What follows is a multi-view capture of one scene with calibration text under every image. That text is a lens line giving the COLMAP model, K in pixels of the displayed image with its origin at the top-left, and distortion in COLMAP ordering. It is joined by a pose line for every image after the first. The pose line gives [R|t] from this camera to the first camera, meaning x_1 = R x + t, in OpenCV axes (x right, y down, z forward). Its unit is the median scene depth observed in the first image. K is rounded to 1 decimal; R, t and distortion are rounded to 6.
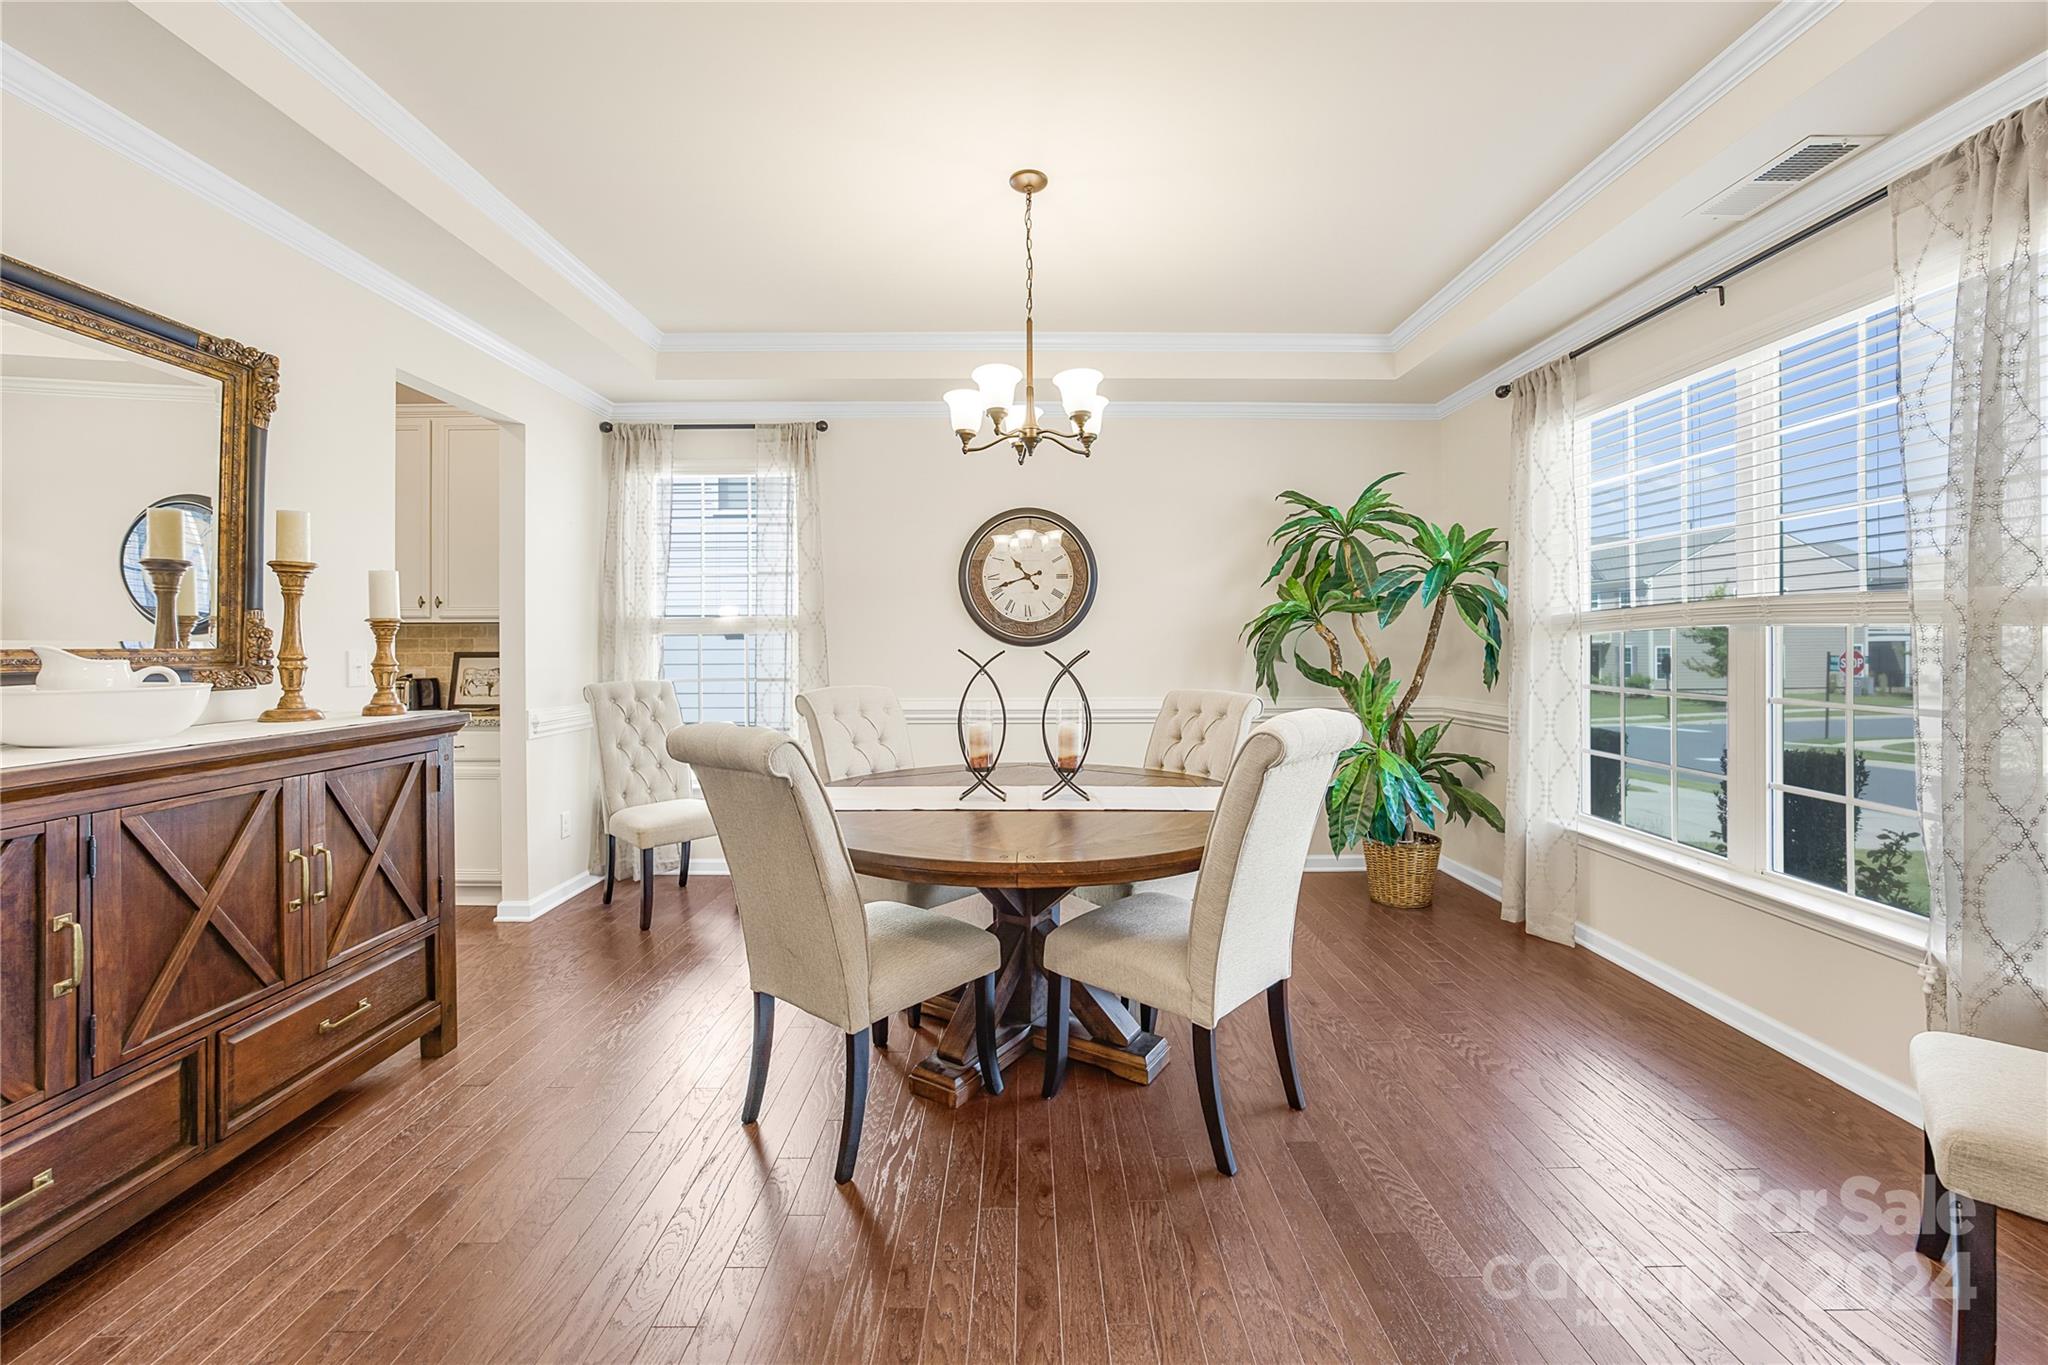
lens RADIAL K [[828.9, 0, 1010.9], [0, 828.9, 639.4], [0, 0, 1]] dist [-0.033457, 0.015636]
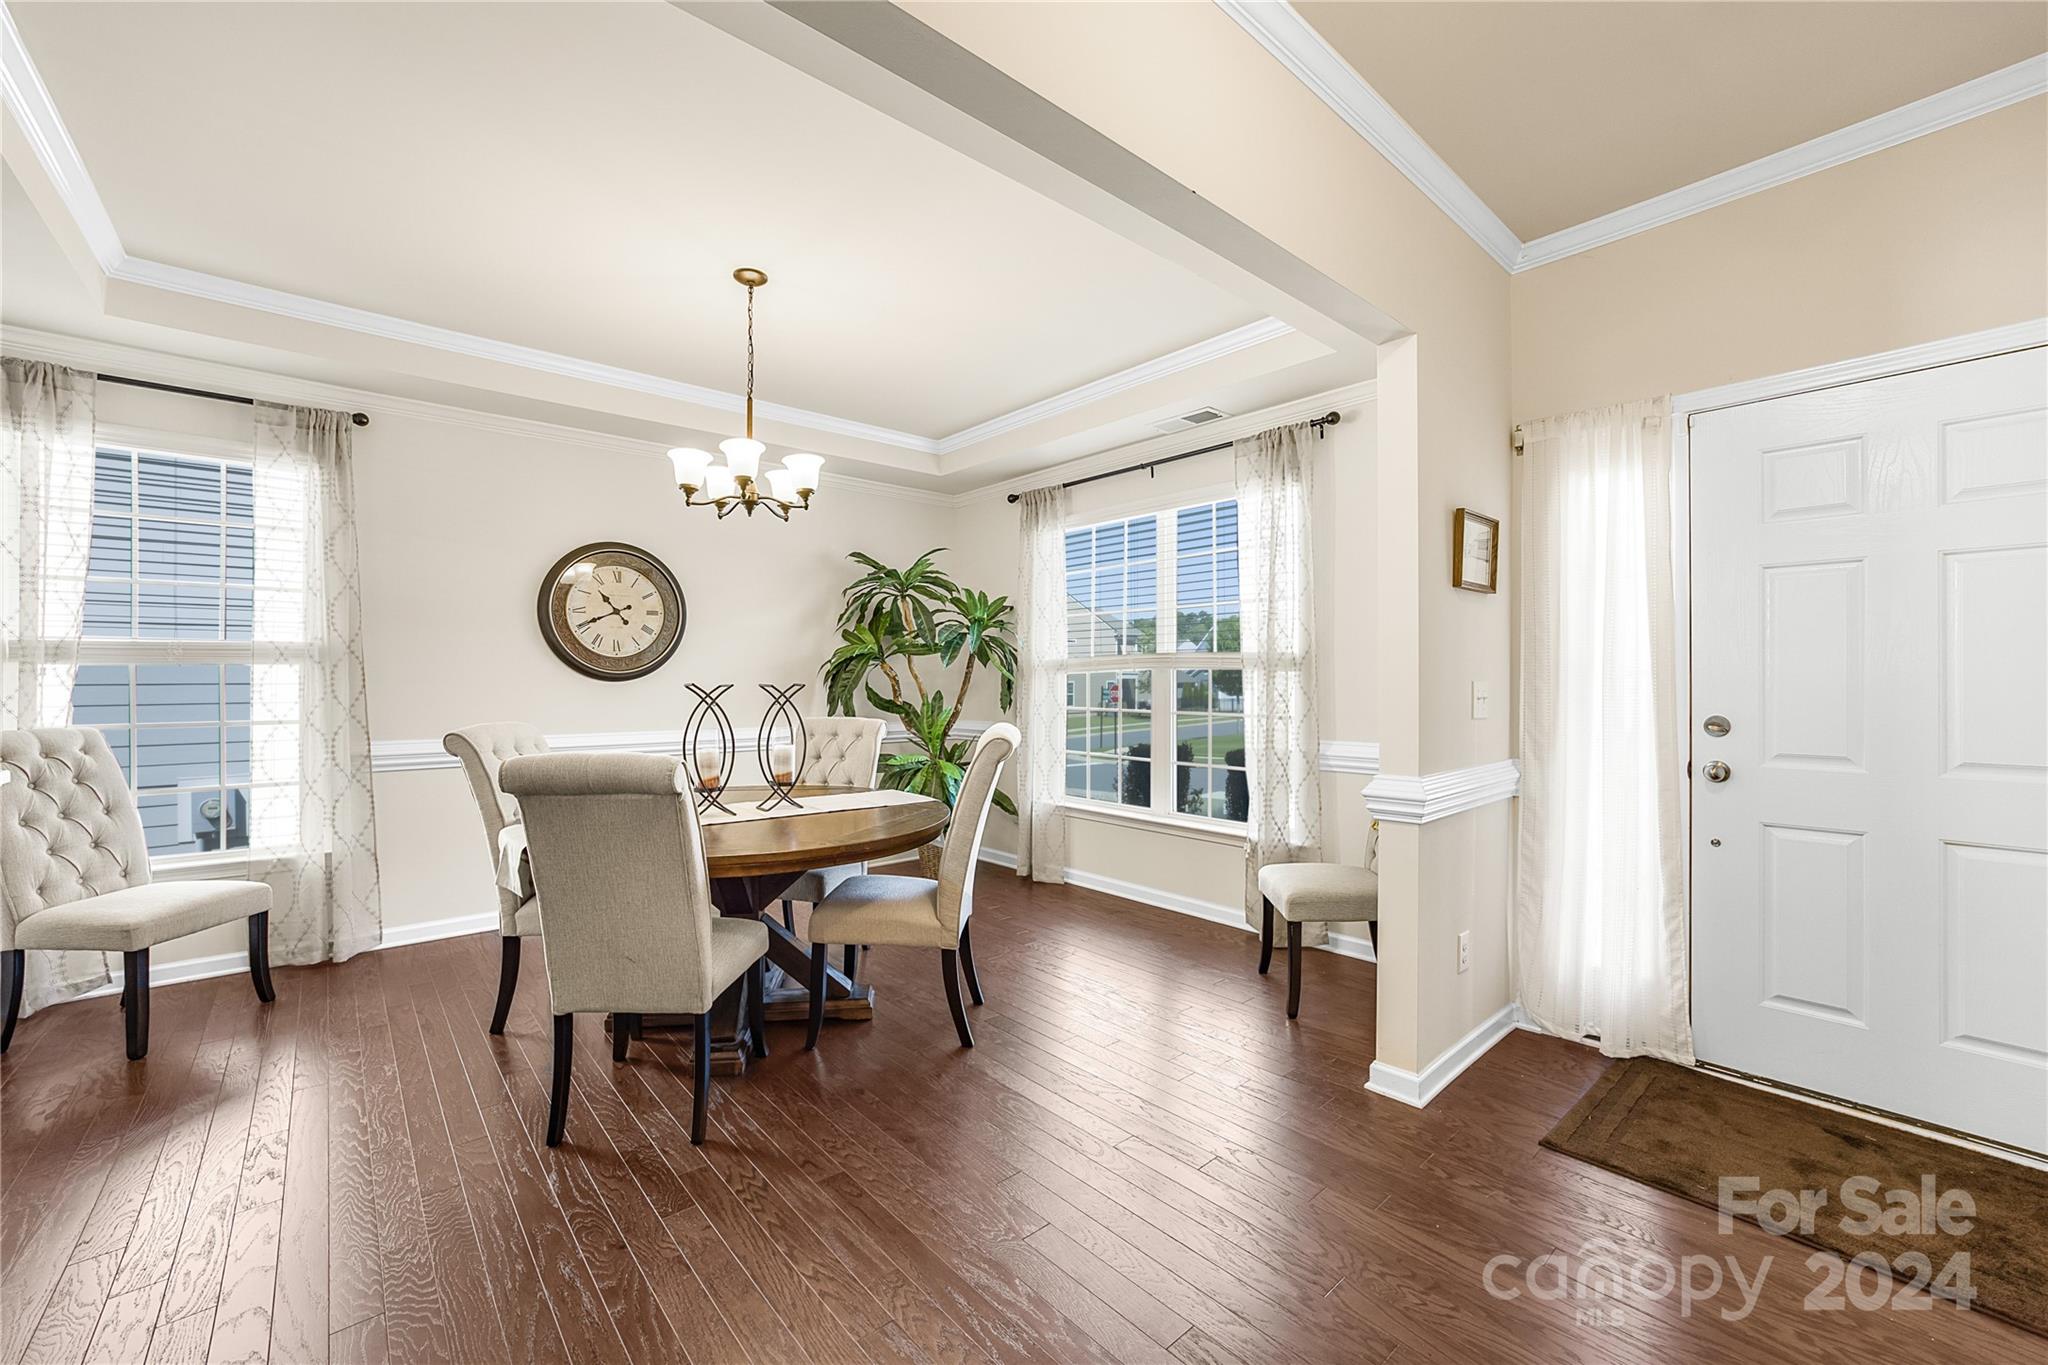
lens RADIAL K [[860.6, 0, 1000.6], [0, 860.6, 677.7], [0, 0, 1]] dist [-0.003790, -0.000105]
pose [[0.766280, 0.003466, 0.642497, -0.349908], [-0.005892, 0.999981, 0.001633, -0.000464], [-0.642480, -0.005037, 0.766286, -0.108429]]
